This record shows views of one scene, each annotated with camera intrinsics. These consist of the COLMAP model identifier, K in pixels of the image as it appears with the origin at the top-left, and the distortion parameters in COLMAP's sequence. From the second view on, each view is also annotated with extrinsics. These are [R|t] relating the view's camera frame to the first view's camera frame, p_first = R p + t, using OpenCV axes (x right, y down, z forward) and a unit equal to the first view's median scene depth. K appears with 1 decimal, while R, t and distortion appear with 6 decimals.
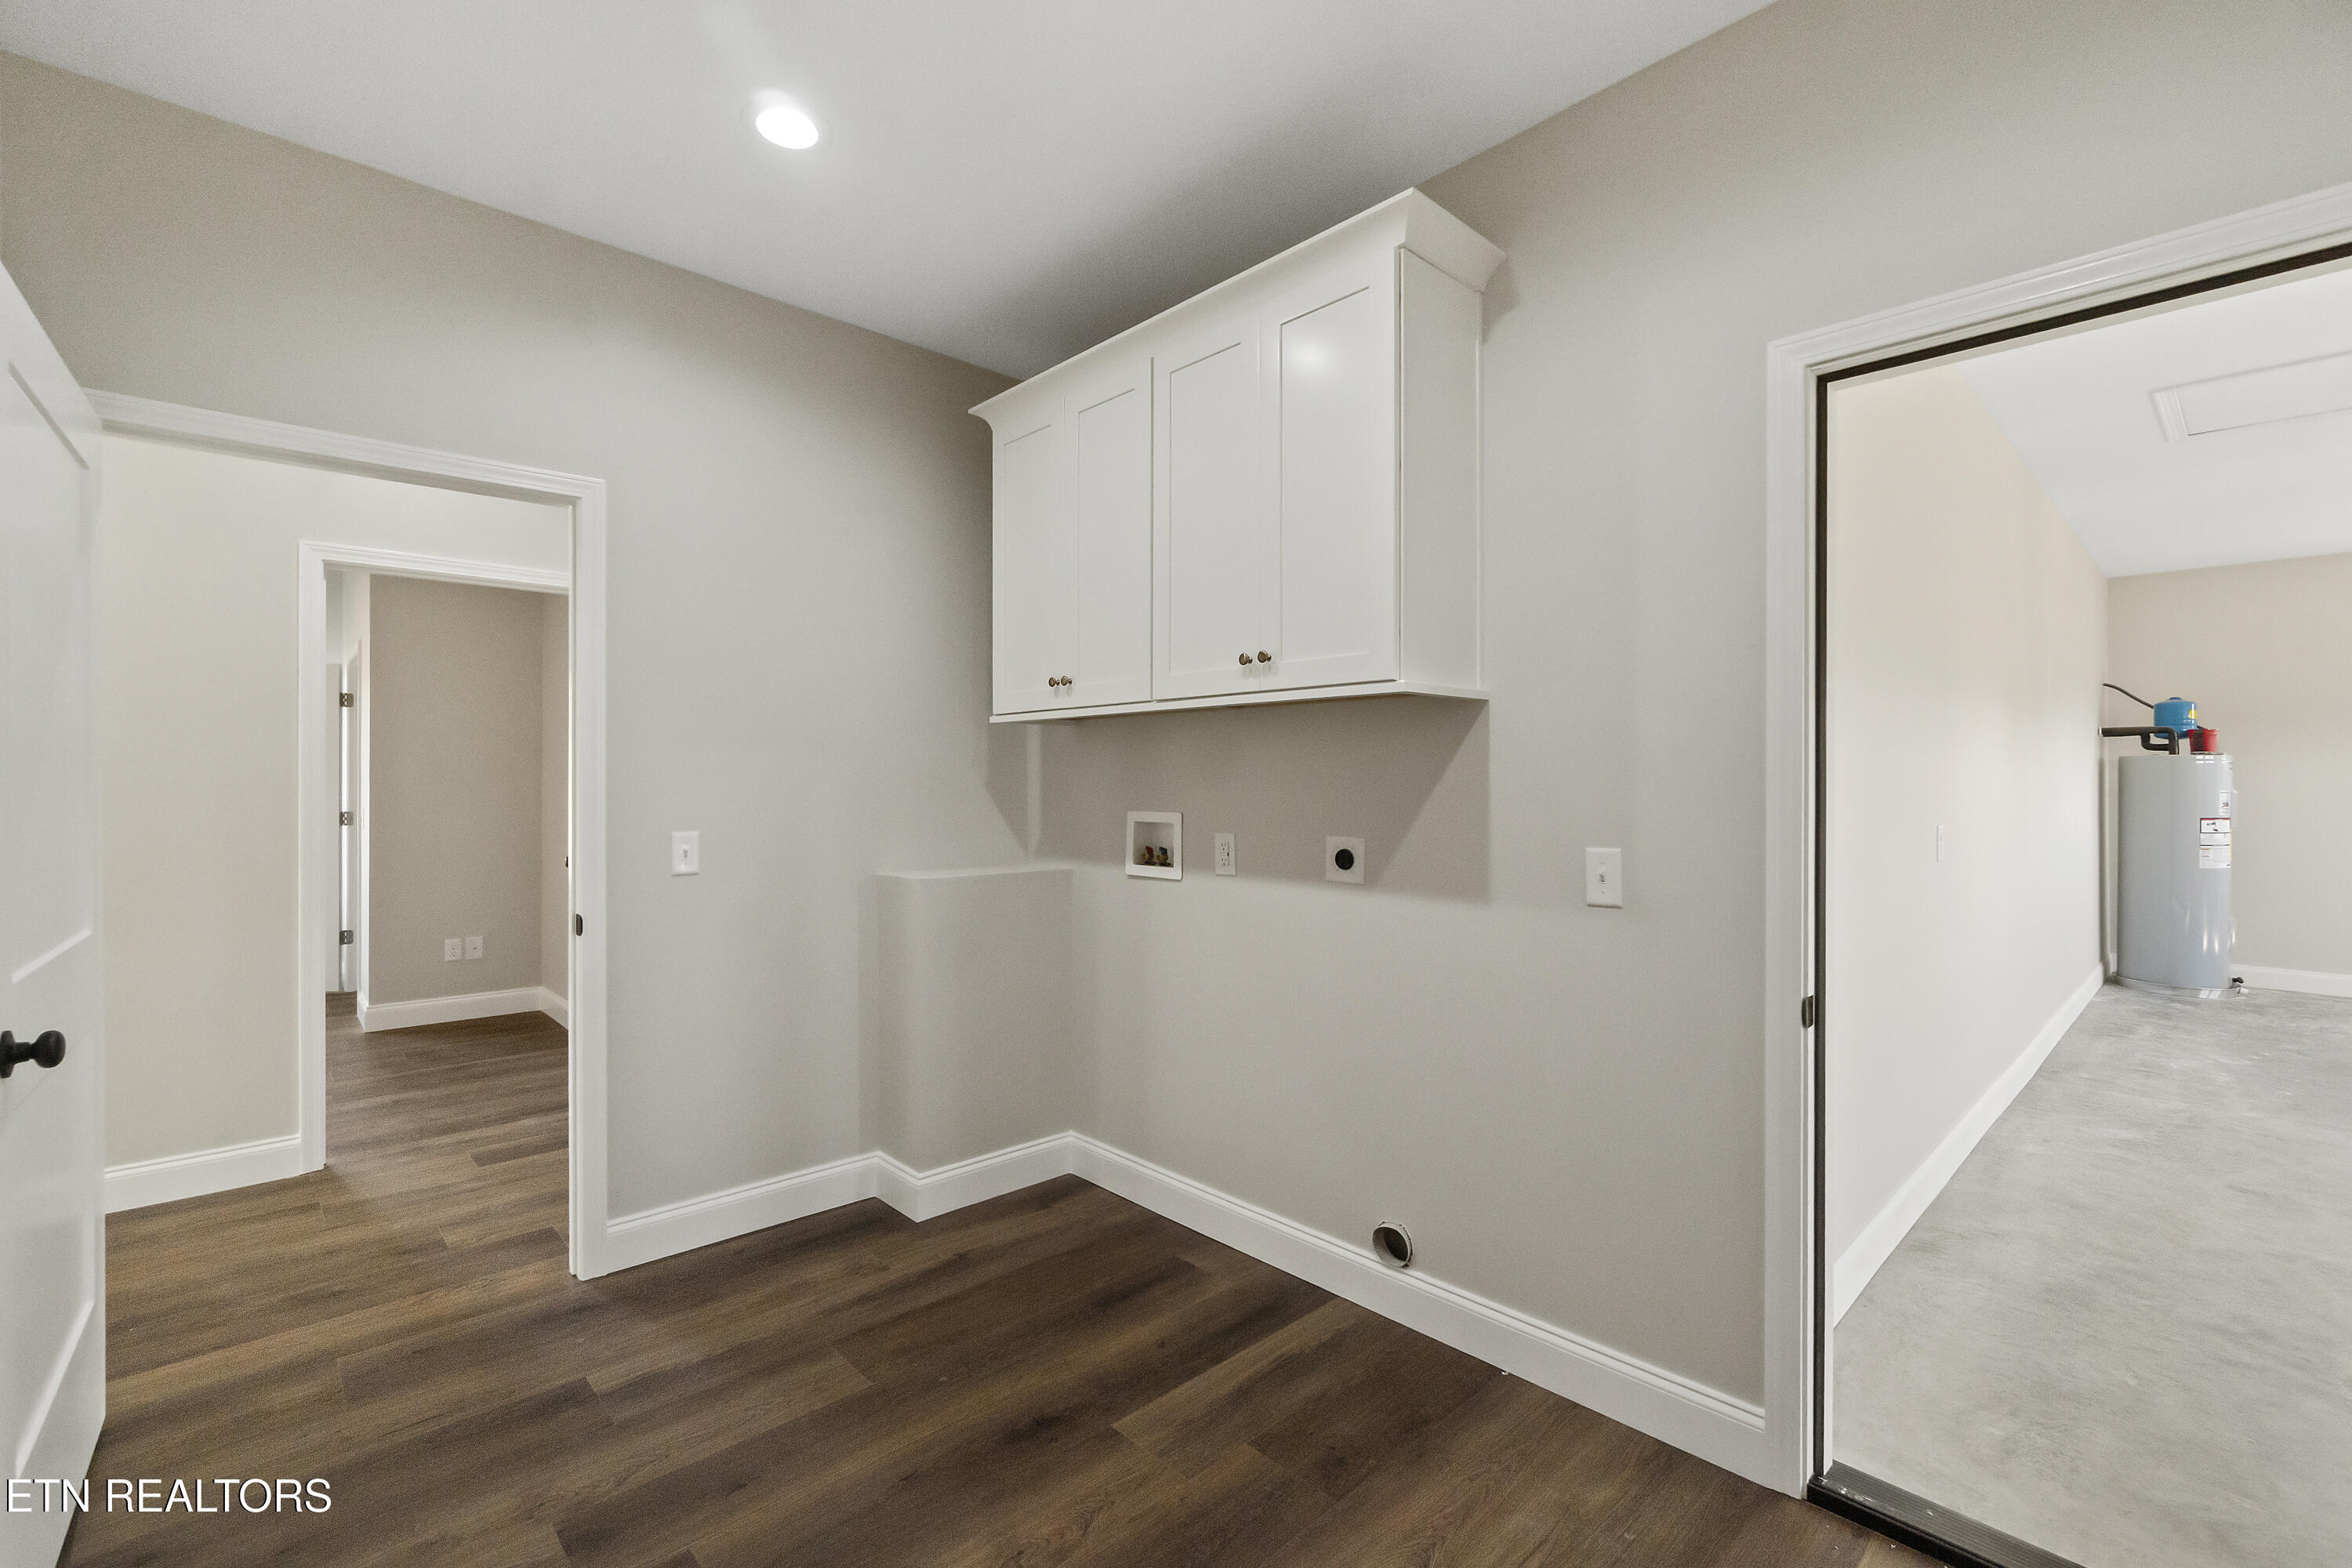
lens RADIAL K [[1018.6, 0, 1176.0], [0, 1018.6, 784.0], [0, 0, 1]] dist [-0.000471, -0.000027]
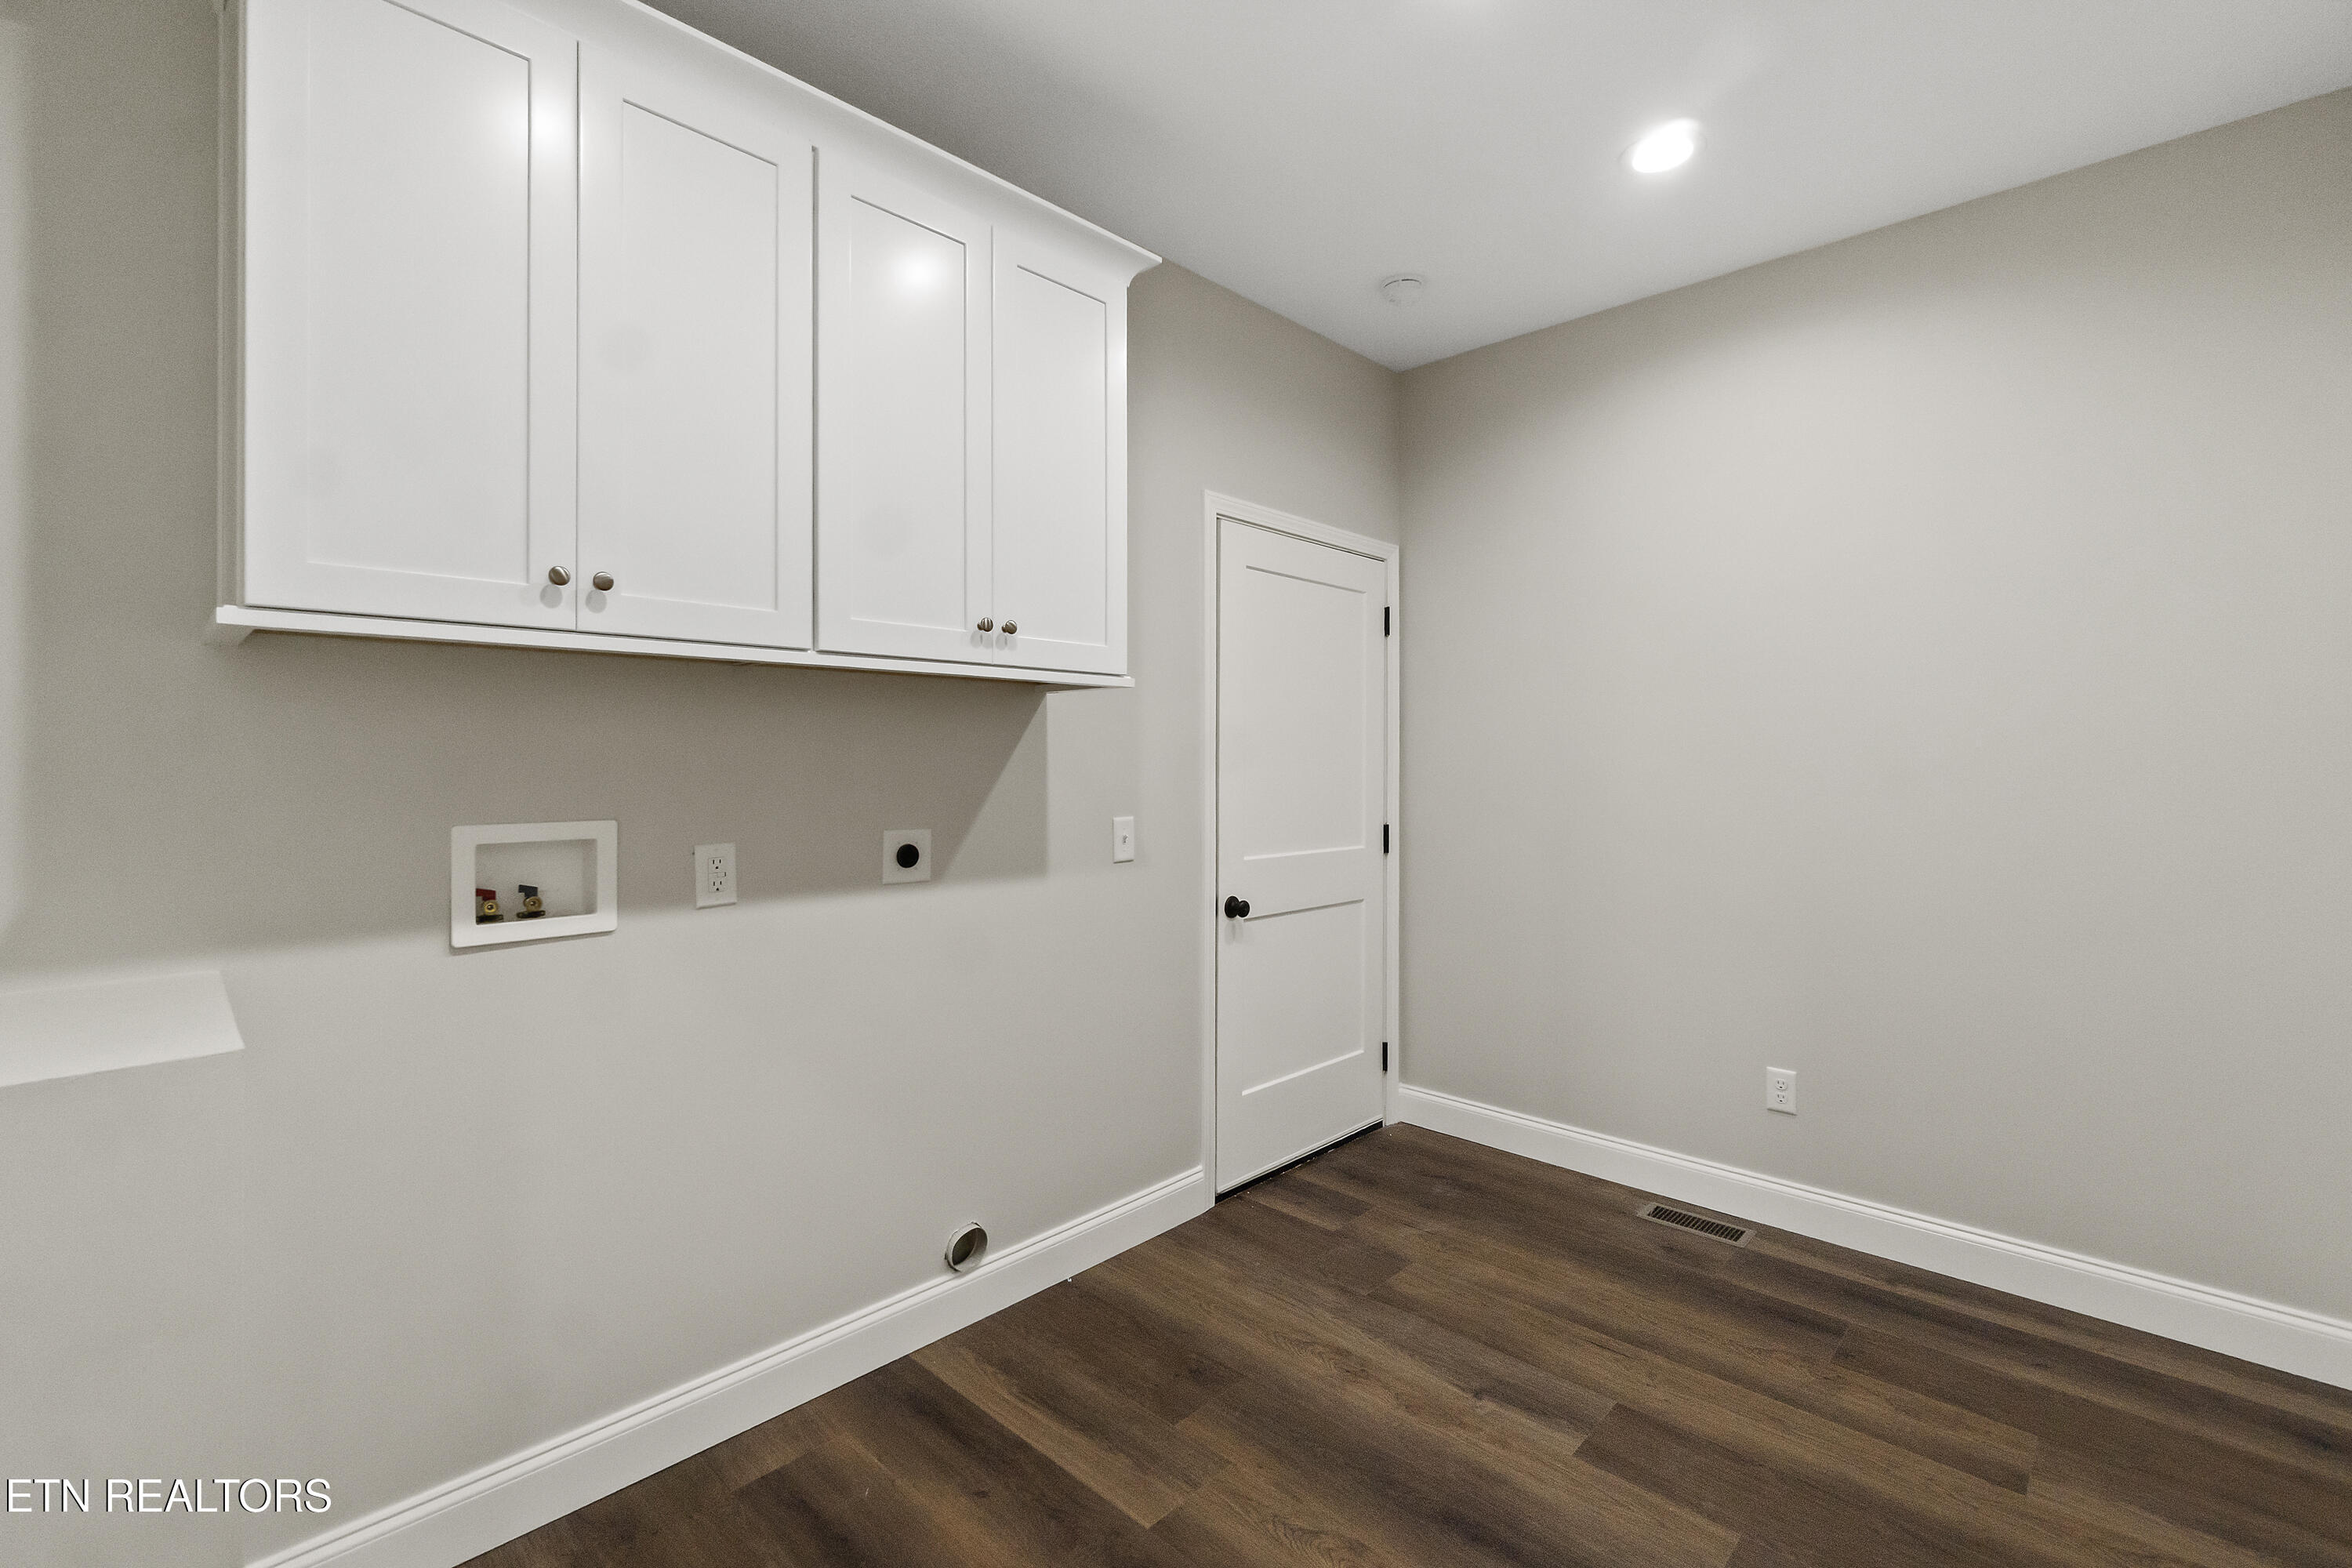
lens RADIAL K [[1023.1, 0, 1172.8], [0, 1023.1, 759.8], [0, 0, 1]] dist [0.001192, -0.000008]
pose [[-0.033424, 0.003700, 0.999434, -0.763041], [0.008286, 0.999960, -0.003424, -0.004572], [-0.999407, 0.008167, -0.033453, 0.833778]]
